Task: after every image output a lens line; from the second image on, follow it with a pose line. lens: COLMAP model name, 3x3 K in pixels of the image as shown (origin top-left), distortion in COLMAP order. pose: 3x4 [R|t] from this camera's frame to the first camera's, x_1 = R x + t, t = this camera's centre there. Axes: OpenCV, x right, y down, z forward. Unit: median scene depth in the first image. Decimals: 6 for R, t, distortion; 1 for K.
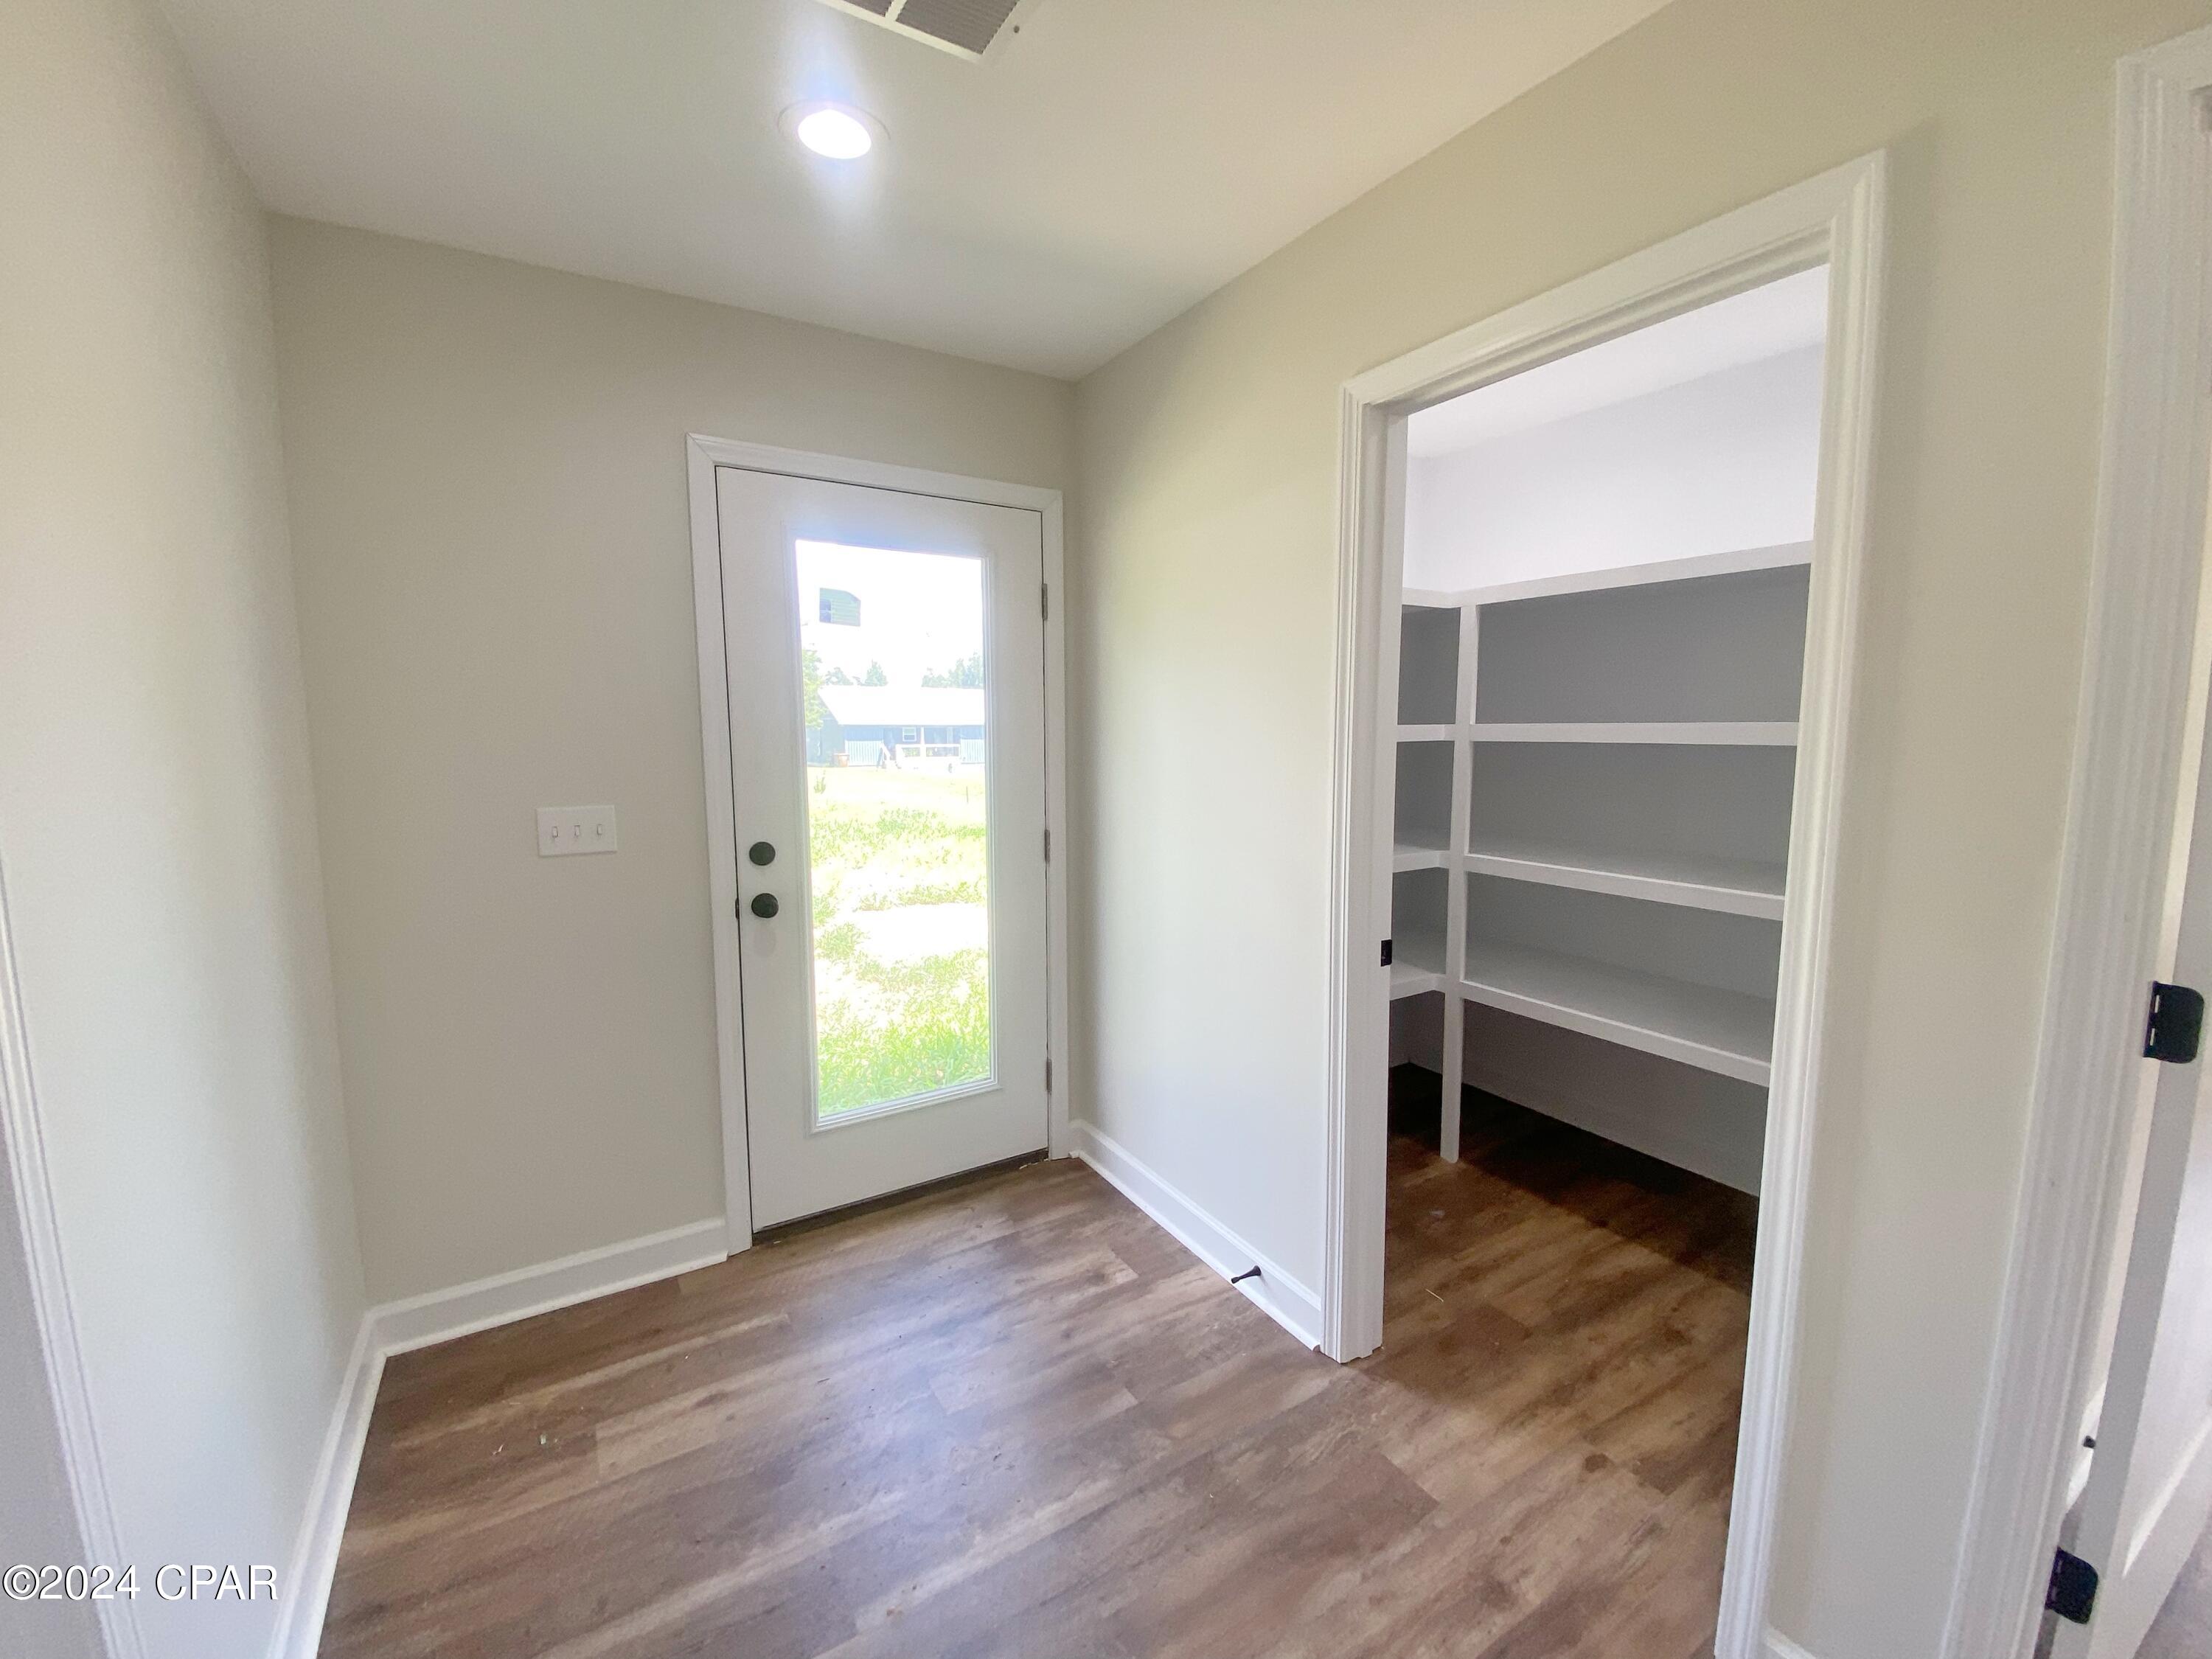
lens RADIAL K [[898.0, 0, 1112.1], [0, 898.0, 820.0], [0, 0, 1]] dist [0.012179, -0.016137]
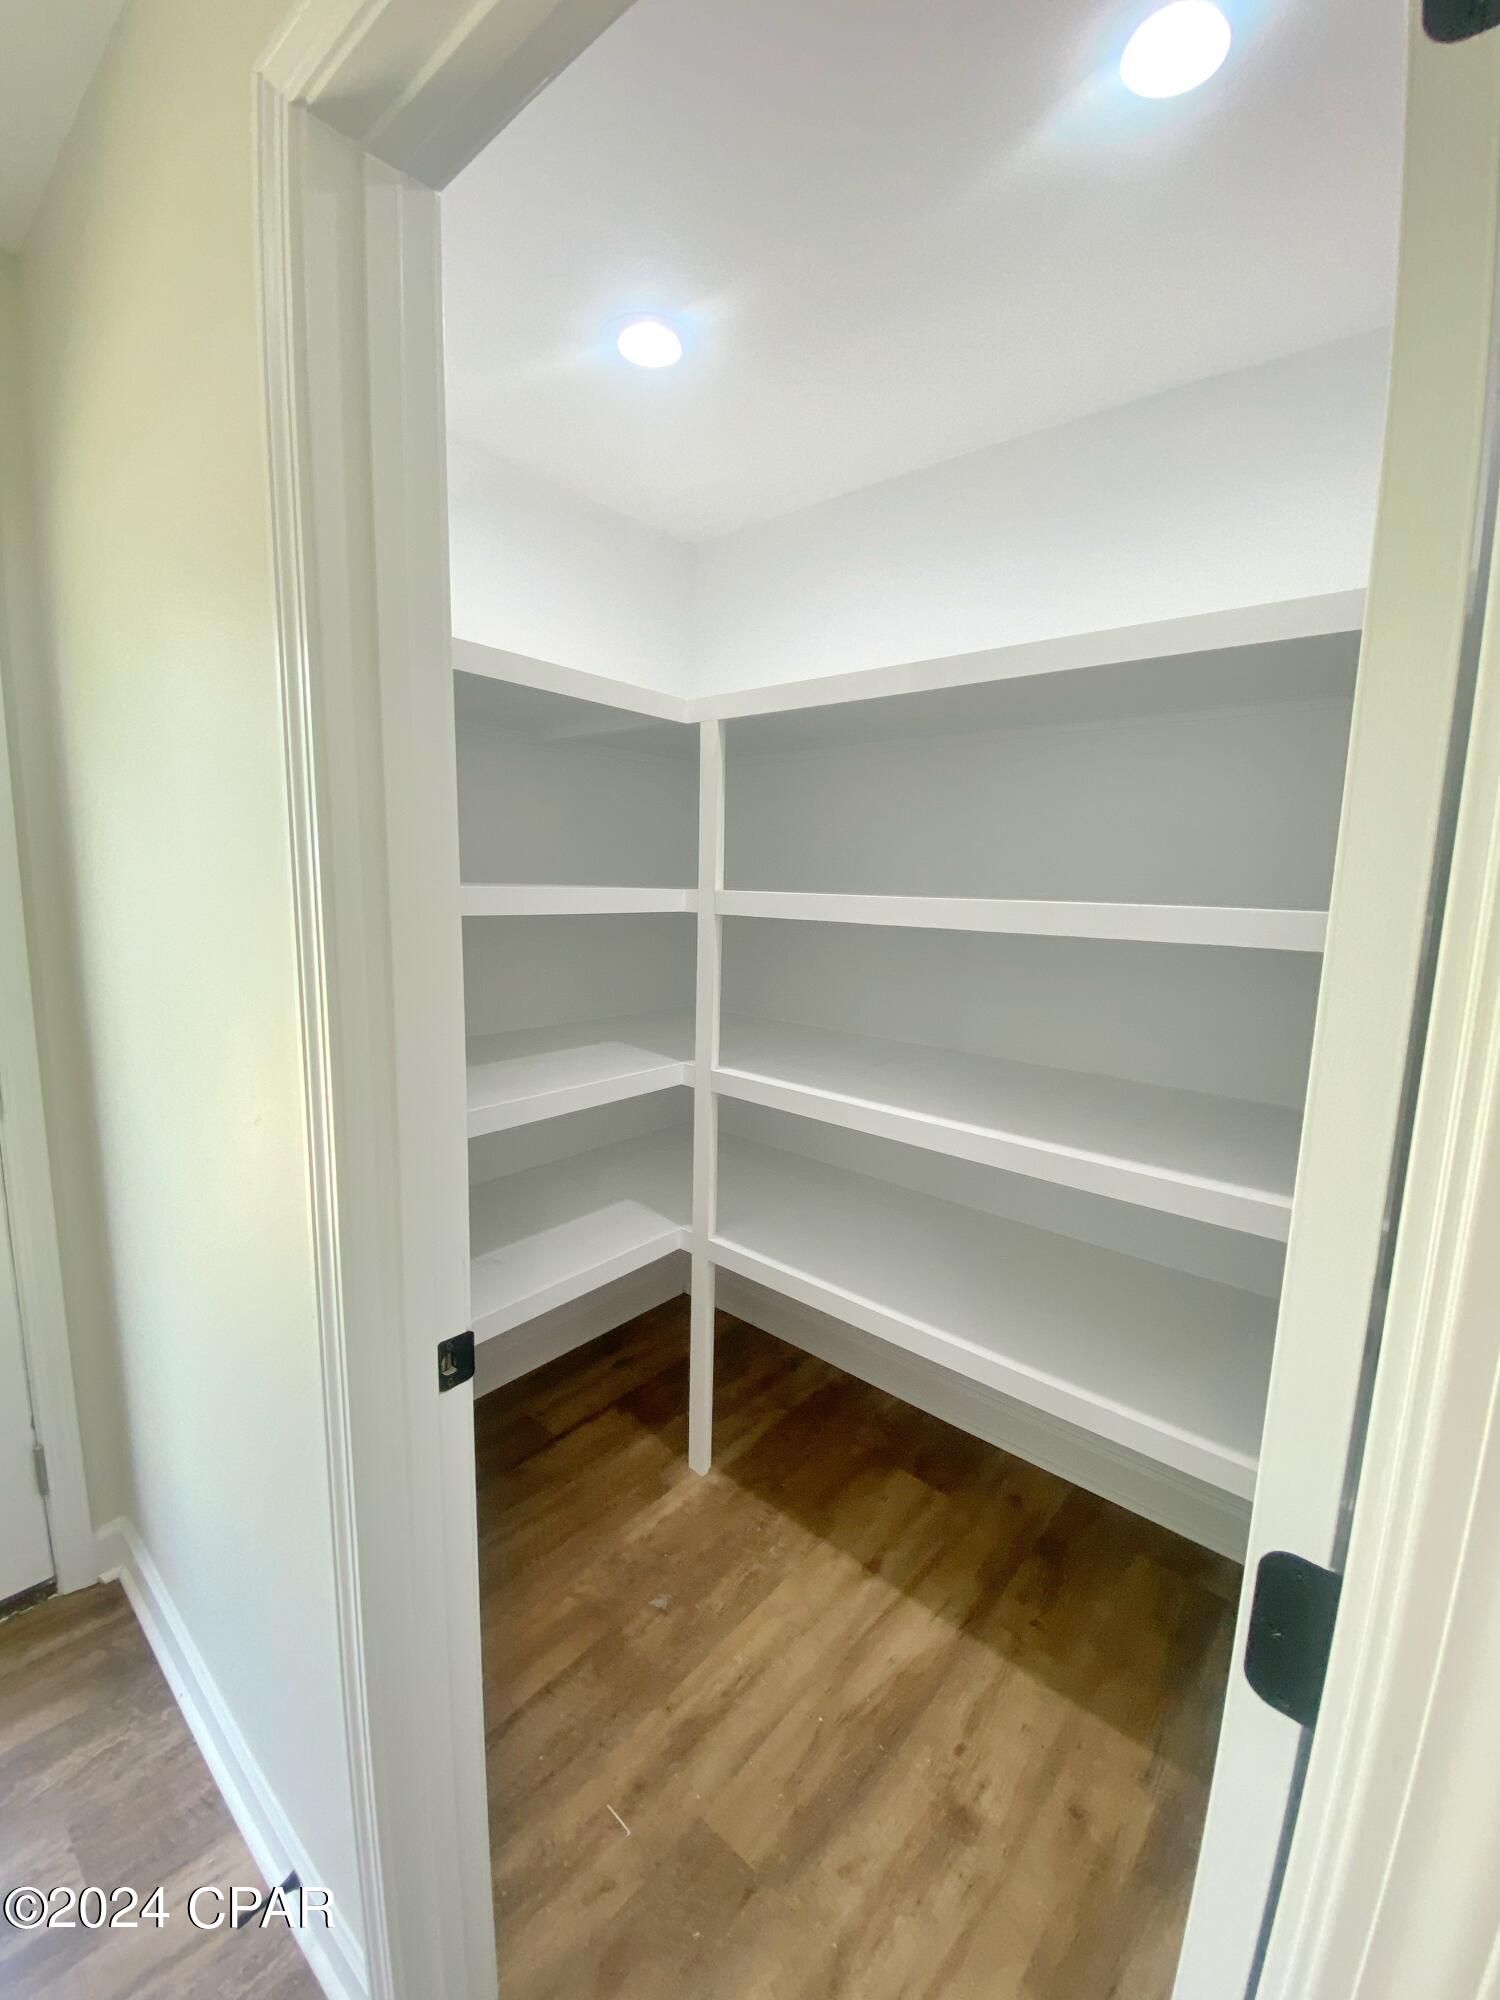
lens RADIAL K [[811.9, 0, 746.9], [0, 811.9, 1003.7], [0, 0, 1]] dist [0.012179, -0.016137]
pose [[0.956059, -0.021151, 0.292410, 0.247028], [0.005886, 0.998578, 0.052986, -0.053755], [-0.293115, -0.048937, 0.954824, 0.397296]]
